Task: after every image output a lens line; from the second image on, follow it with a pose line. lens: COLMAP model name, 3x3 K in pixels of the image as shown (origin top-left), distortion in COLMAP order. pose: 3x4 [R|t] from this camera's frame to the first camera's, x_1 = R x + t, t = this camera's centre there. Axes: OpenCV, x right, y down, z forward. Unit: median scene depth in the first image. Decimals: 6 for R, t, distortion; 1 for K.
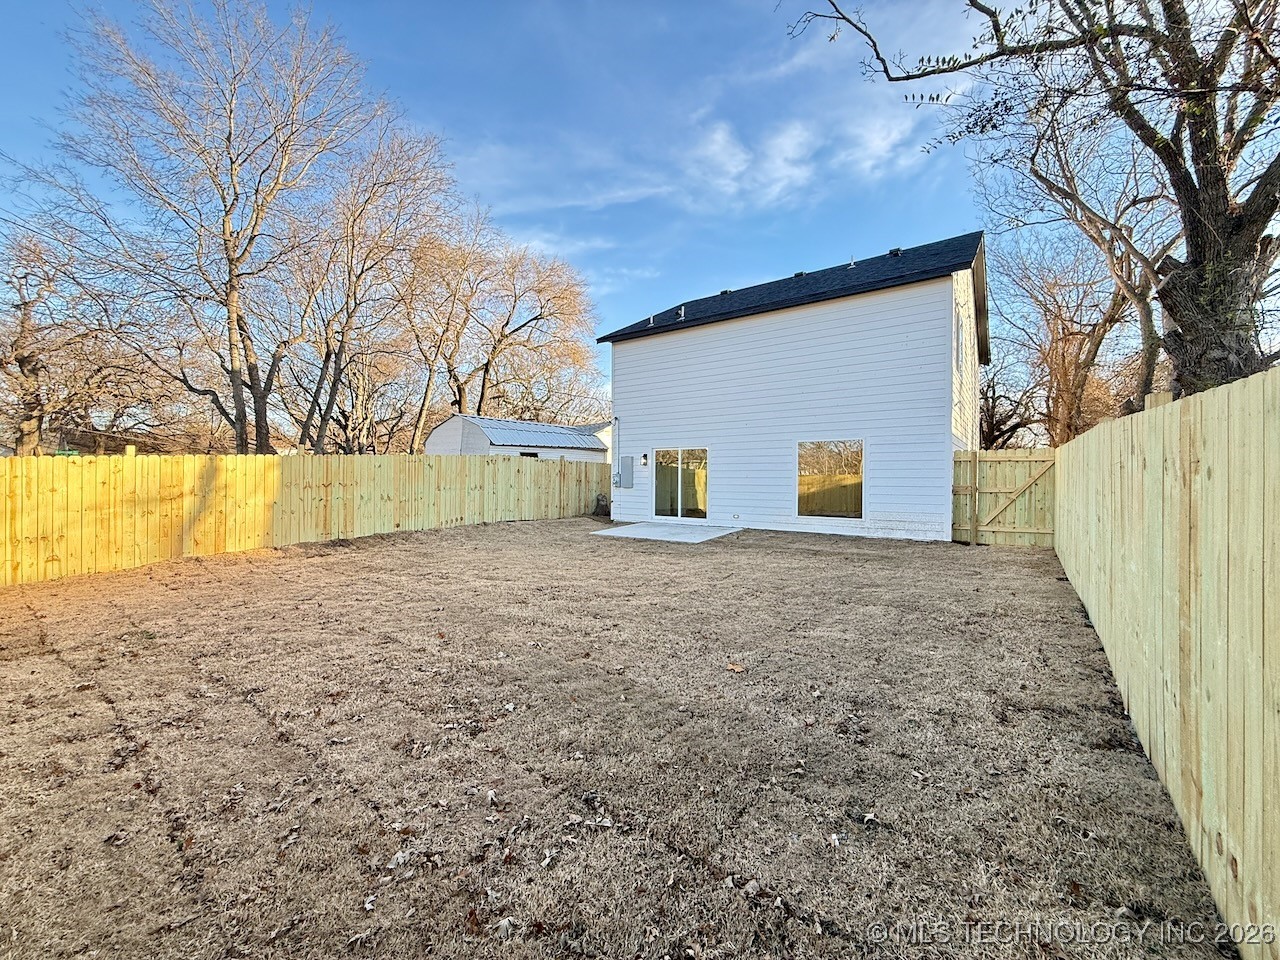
lens RADIAL K [[507.4, 0, 640.0], [0, 507.4, 480.0], [0, 0, 1]] dist [-0.000002, -0.000305]
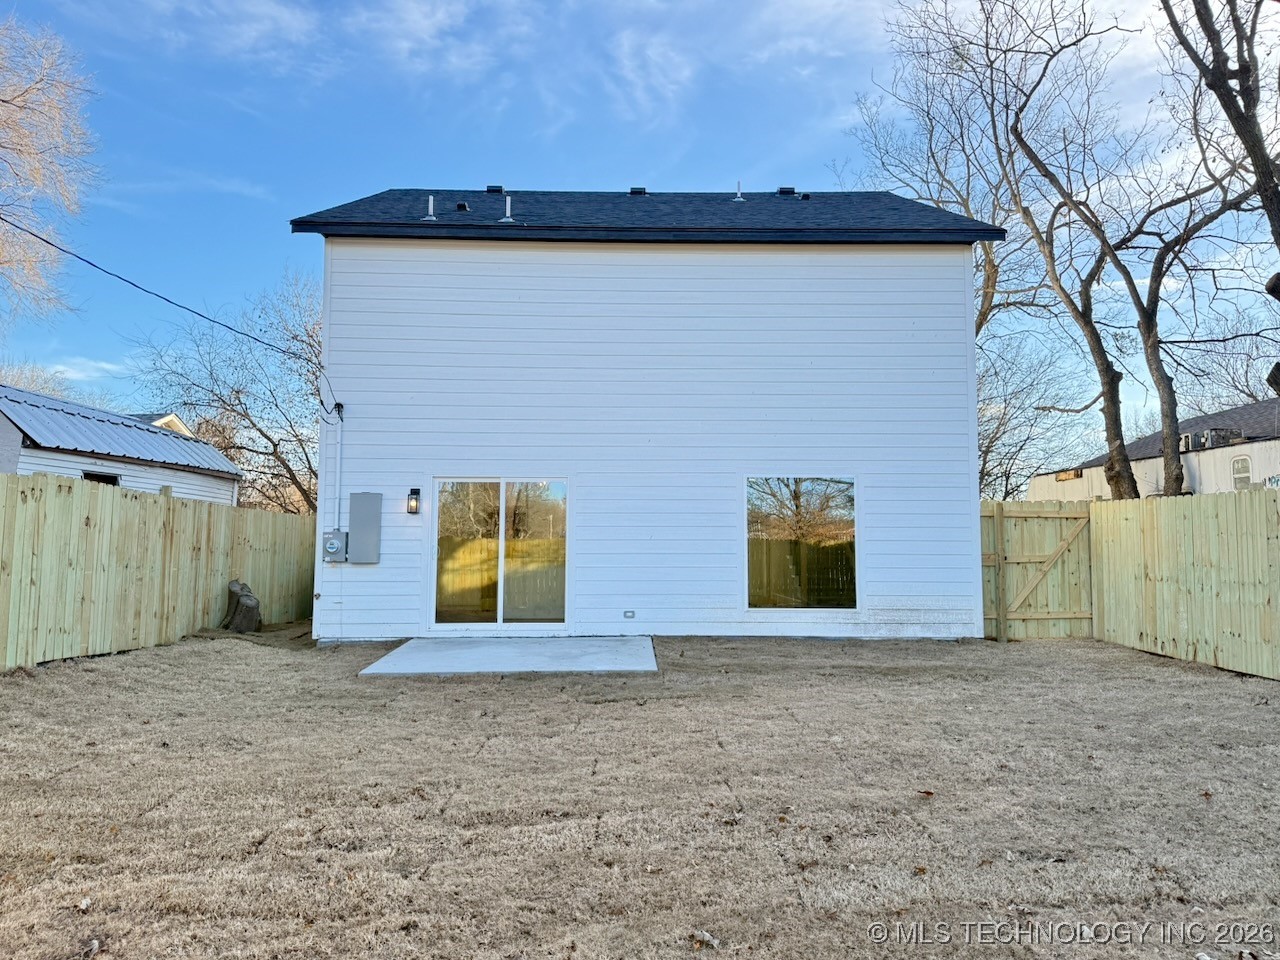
lens RADIAL K [[887.3, 0, 610.8], [0, 887.3, 480.2], [0, 0, 1]] dist [0.082794, -0.114357]
pose [[0.790862, 0.045337, 0.610313, -0.358714], [0.002812, 0.996973, -0.077704, 0.004446], [-0.611989, 0.063169, 0.788340, 0.262972]]
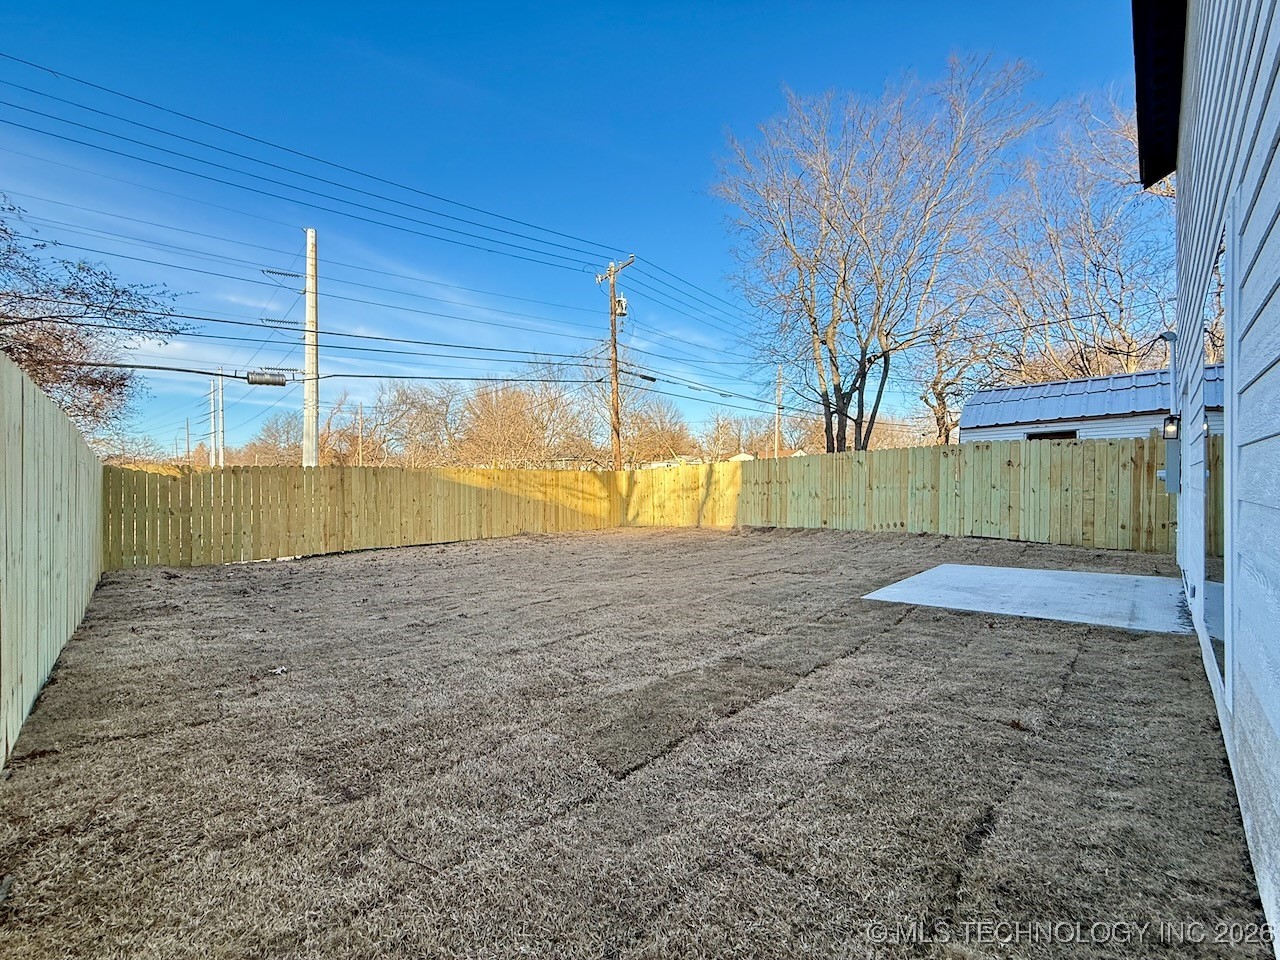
lens RADIAL K [[507.4, 0, 640.0], [0, 507.4, 480.0], [0, 0, 1]] dist [-0.000002, -0.000305]
pose [[-0.152741, -0.002935, -0.988262, 0.499735], [-0.001585, 0.999995, -0.002725, 0.006245], [0.988265, 0.001150, -0.152745, 0.667619]]
